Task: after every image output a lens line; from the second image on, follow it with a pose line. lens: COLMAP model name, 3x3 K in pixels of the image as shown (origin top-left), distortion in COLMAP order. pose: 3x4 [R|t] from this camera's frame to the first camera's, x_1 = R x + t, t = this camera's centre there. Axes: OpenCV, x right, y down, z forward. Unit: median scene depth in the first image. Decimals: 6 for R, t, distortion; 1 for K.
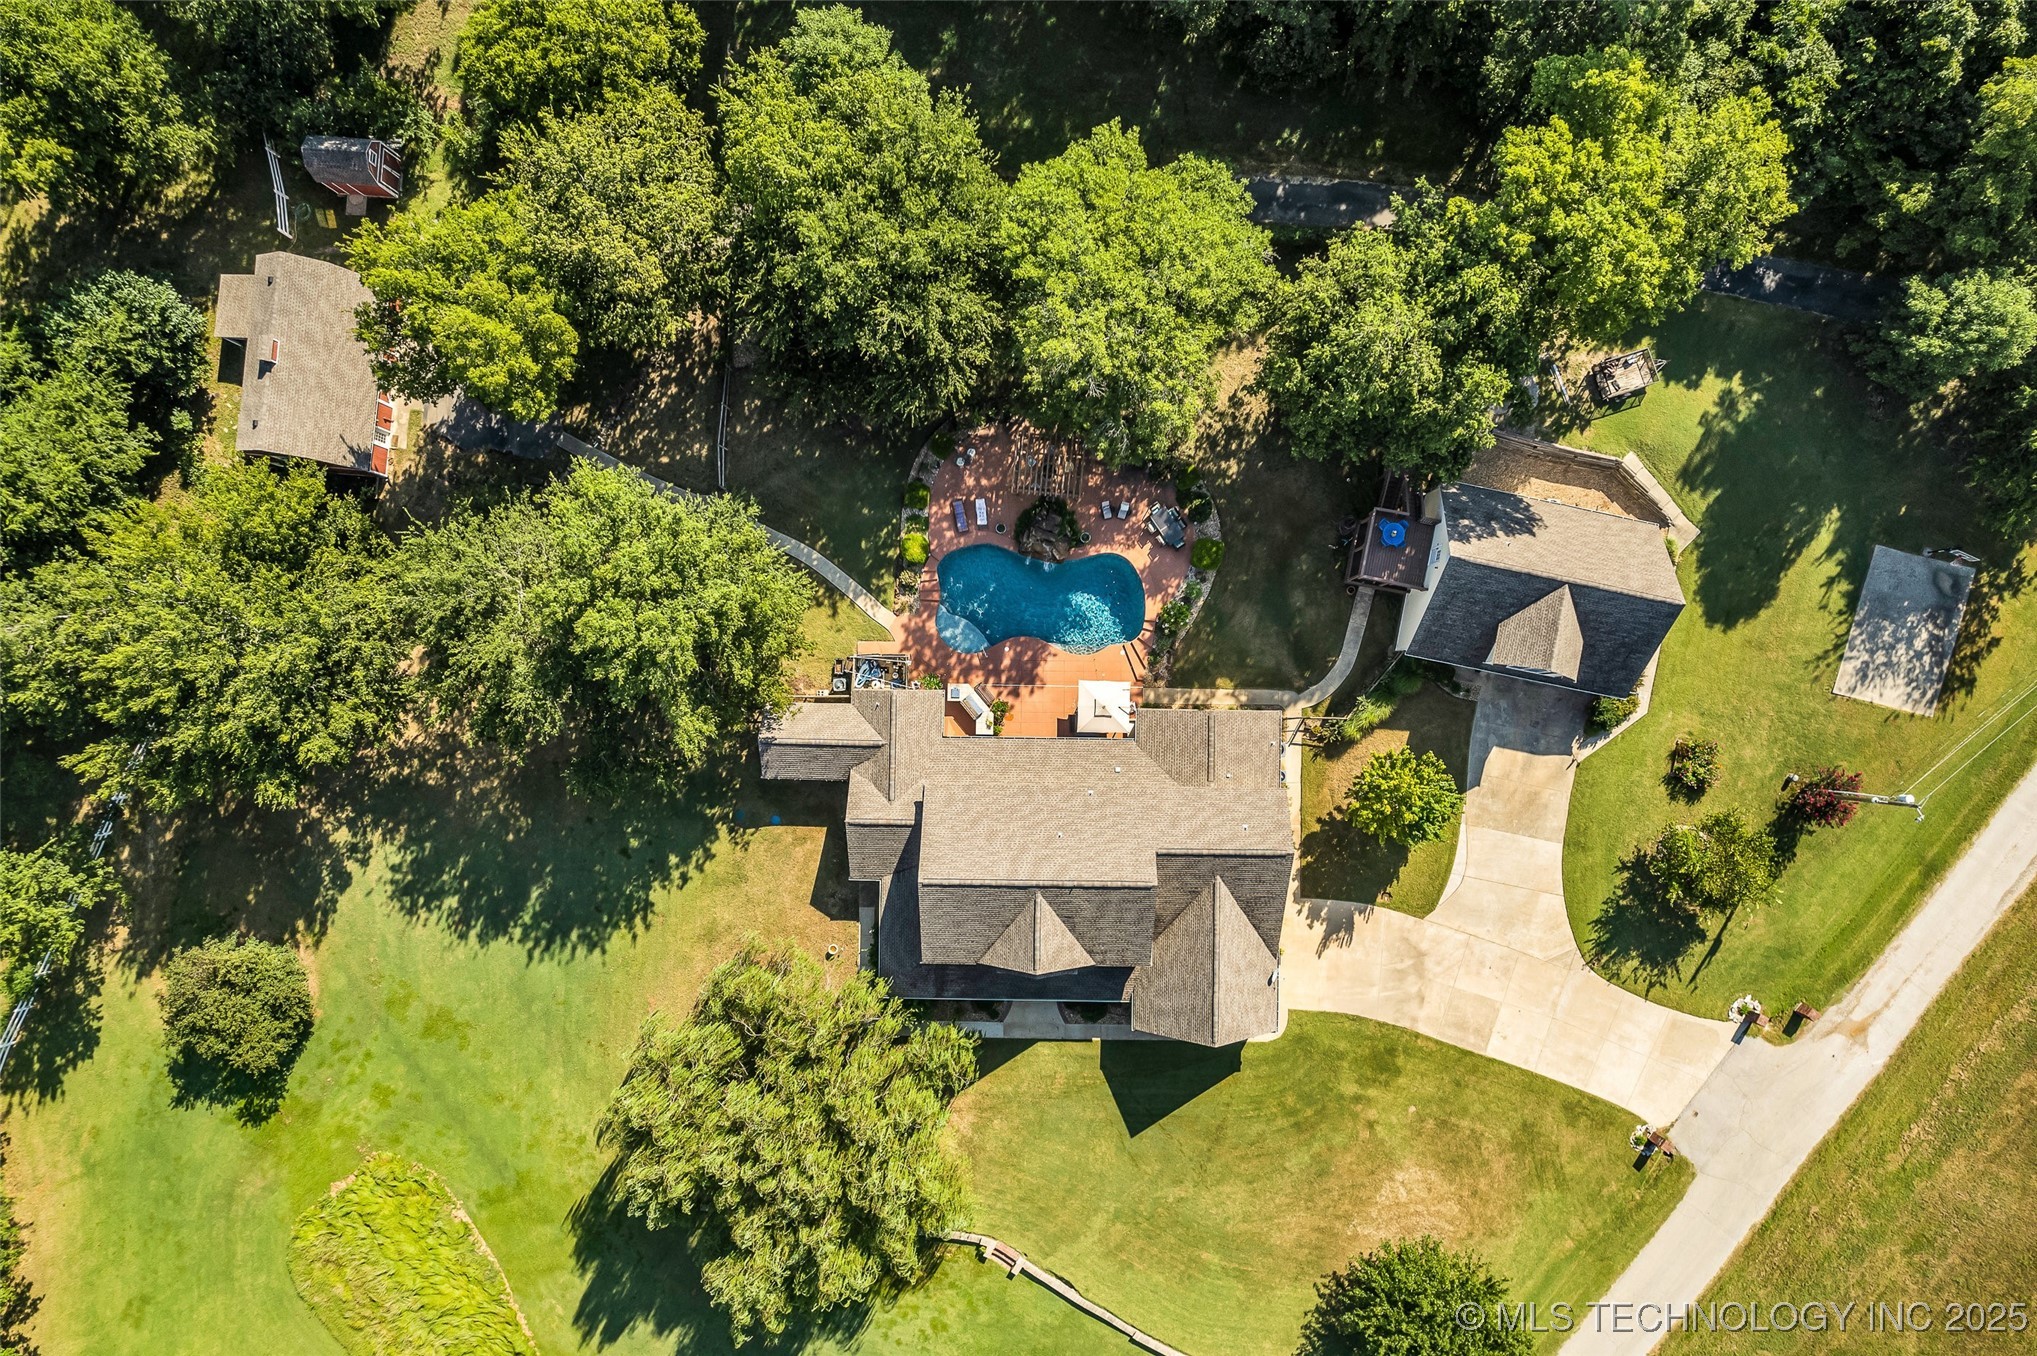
lens RADIAL K [[1339.6, 0, 1017.6], [0, 1339.6, 688.8], [0, 0, 1]] dist [-0.092599, 0.064236]
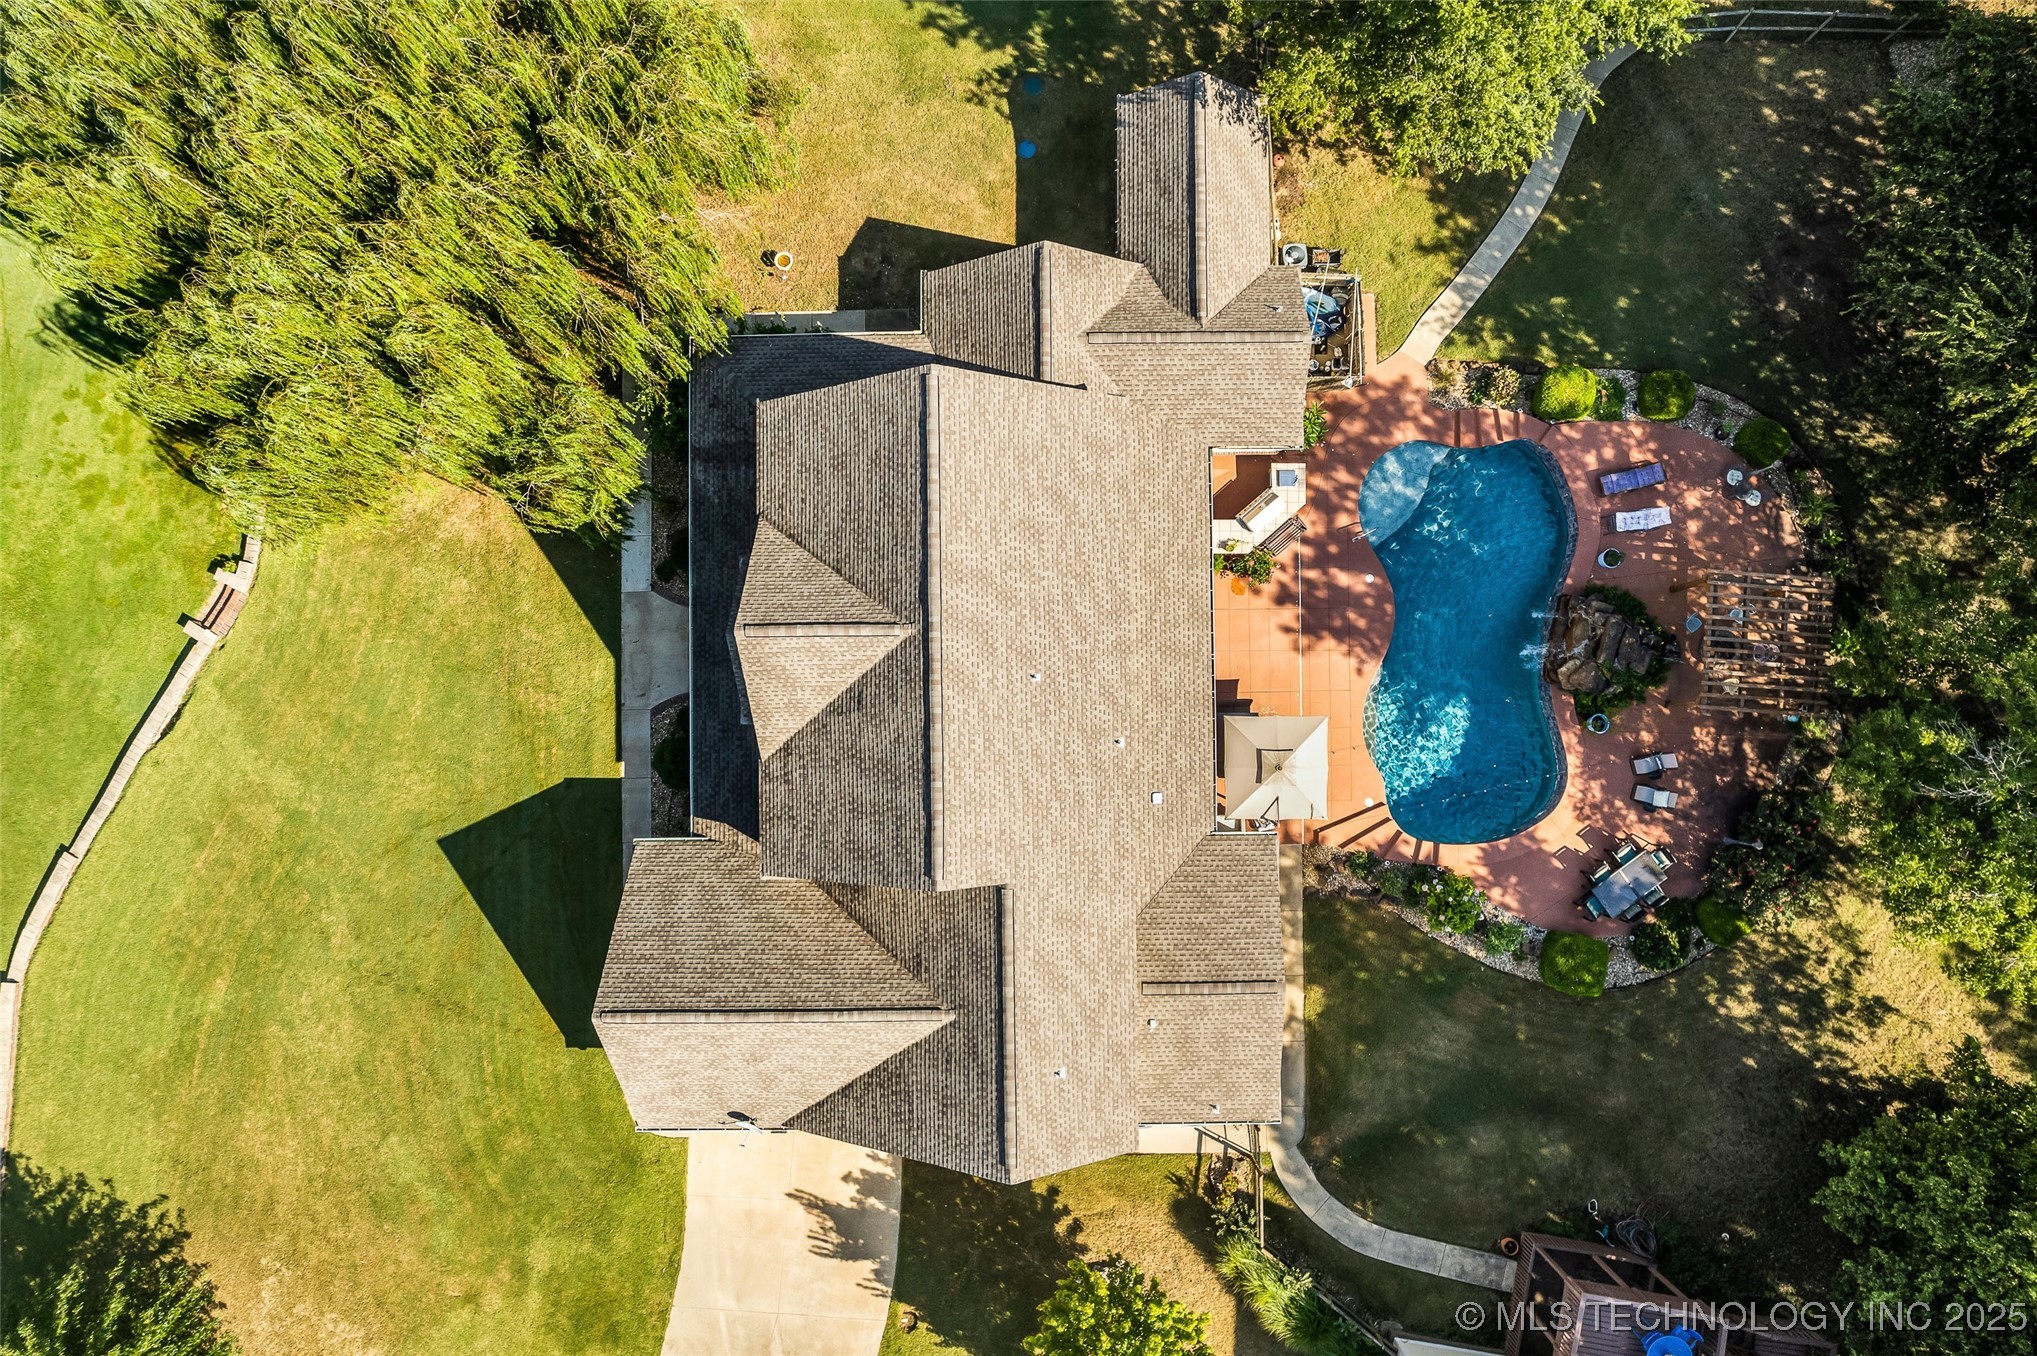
lens RADIAL K [[1339.6, 0, 1017.6], [0, 1339.6, 688.8], [0, 0, 1]] dist [-0.092599, 0.064236]
pose [[0.024549, 0.999667, -0.007929, 0.035713], [-0.999388, 0.024739, 0.024741, 0.095388], [0.024929, 0.007317, 0.999662, 0.486782]]
